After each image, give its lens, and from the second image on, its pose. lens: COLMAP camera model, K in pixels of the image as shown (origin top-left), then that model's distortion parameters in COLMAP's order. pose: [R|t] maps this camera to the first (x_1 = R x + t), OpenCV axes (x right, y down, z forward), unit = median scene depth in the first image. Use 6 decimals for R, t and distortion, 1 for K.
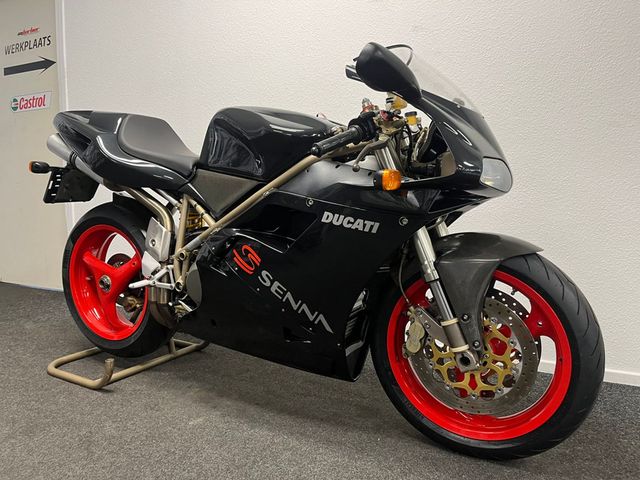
lens RADIAL K [[479.0, 0, 320.0], [0, 479.0, 240.0], [0, 0, 1]] dist [0.043750, 0.000682]
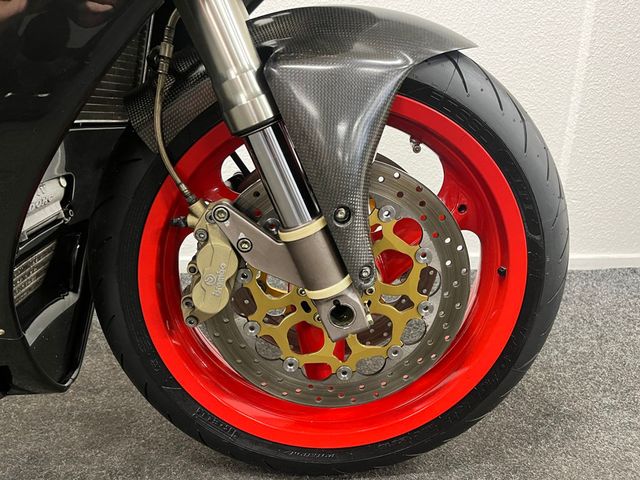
lens RADIAL K [[479.0, 0, 320.0], [0, 479.0, 240.0], [0, 0, 1]] dist [0.043750, 0.000682]
pose [[0.853363, -0.145111, 0.500714, 0.075053], [0.033375, 0.973715, 0.225311, 0.082761], [-0.520248, -0.175560, 0.835775, 0.610195]]
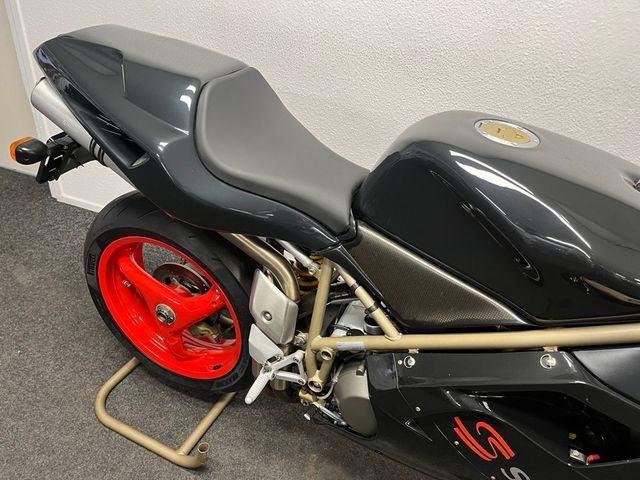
lens RADIAL K [[479.0, 0, 320.0], [0, 479.0, 240.0], [0, 0, 1]] dist [0.043750, 0.000682]
pose [[0.994736, 0.007723, 0.102175, -0.437119], [-0.053524, 0.889464, 0.453859, -0.466265], [-0.087376, -0.456939, 0.885196, 0.624243]]
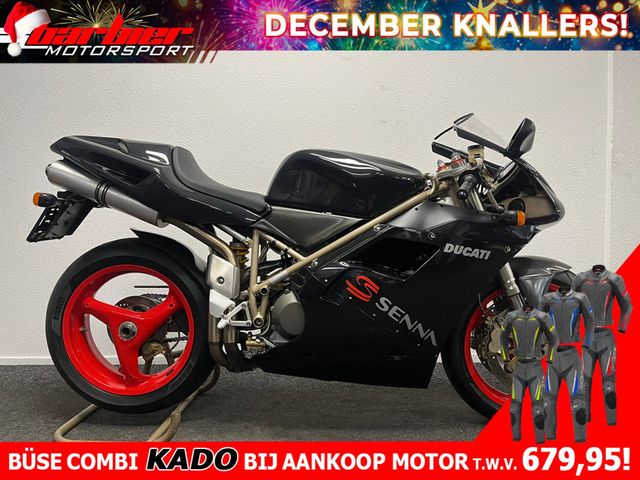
lens RADIAL K [[492.9, 0, 320.0], [0, 492.9, 240.0], [0, 0, 1]] dist [-0.002090, -0.001750]
pose [[0.895864, -0.014814, 0.444081, -0.772417], [0.046116, 0.997146, -0.059768, -0.007614], [-0.441929, 0.074023, 0.893991, 0.027911]]
